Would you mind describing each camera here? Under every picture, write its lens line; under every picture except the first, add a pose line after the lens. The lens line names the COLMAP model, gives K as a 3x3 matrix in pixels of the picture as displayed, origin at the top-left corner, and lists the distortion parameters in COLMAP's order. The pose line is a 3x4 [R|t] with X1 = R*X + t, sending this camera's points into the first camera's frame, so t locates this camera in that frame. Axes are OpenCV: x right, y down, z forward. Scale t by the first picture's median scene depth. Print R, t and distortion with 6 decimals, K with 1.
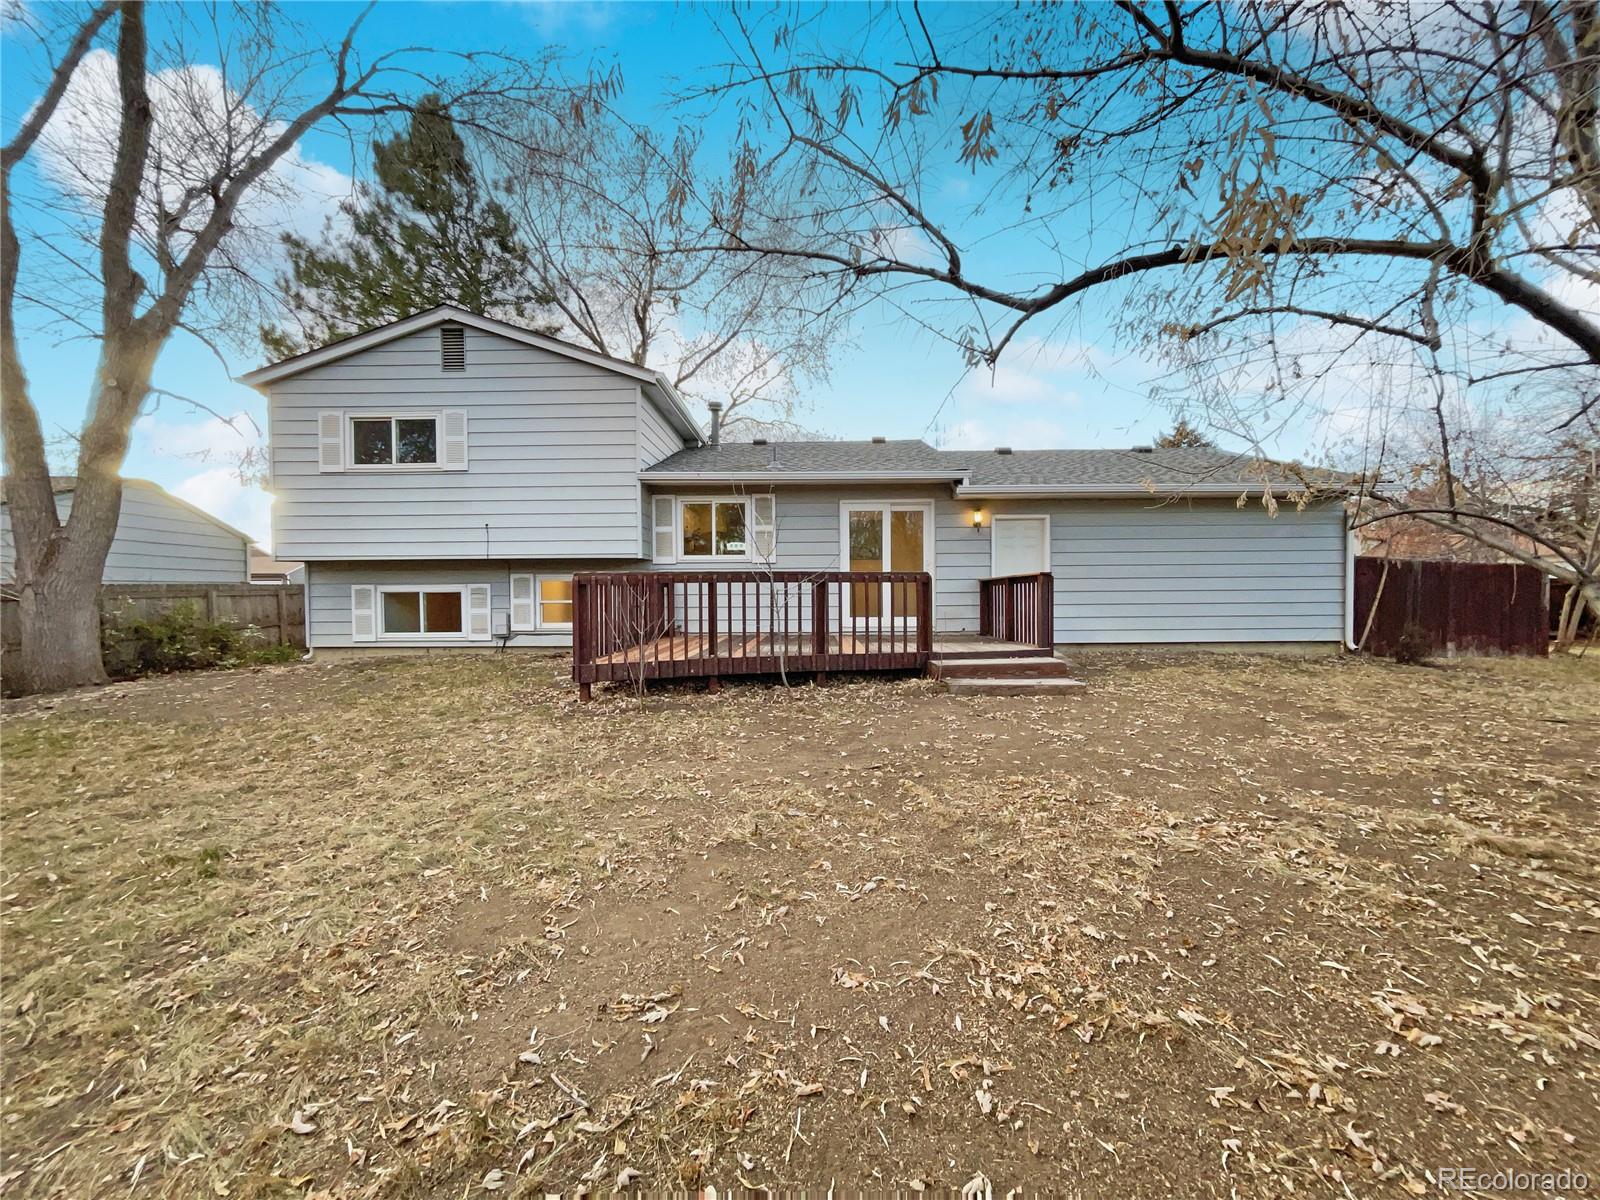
lens RADIAL K [[674.2, 0, 800.6], [0, 674.2, 643.7], [0, 0, 1]] dist [-0.026117, 0.000169]
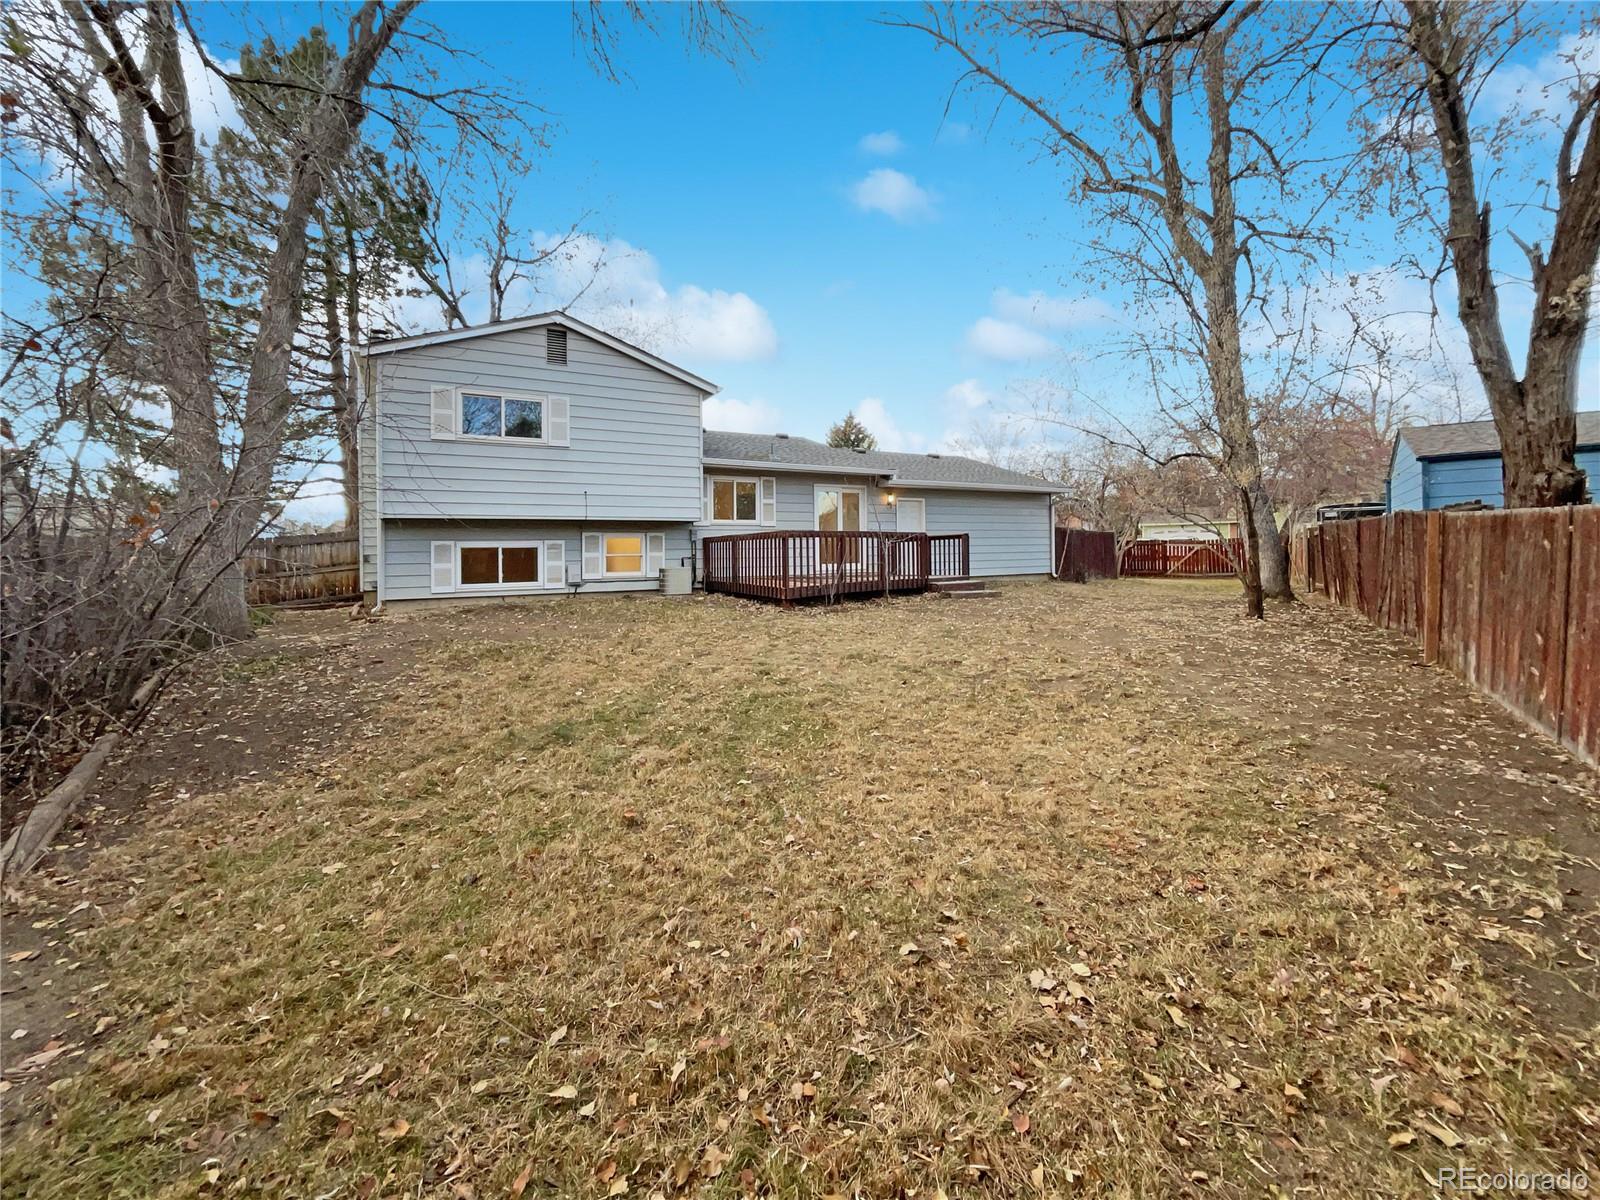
lens RADIAL K [[667.1, 0, 785.5], [0, 667.1, 580.1], [0, 0, 1]] dist [-0.008017, 0.005528]
pose [[0.870962, -0.028249, 0.490537, -0.734785], [0.042935, 0.998903, -0.018707, 0.021039], [-0.489471, 0.037354, 0.871219, -0.232209]]
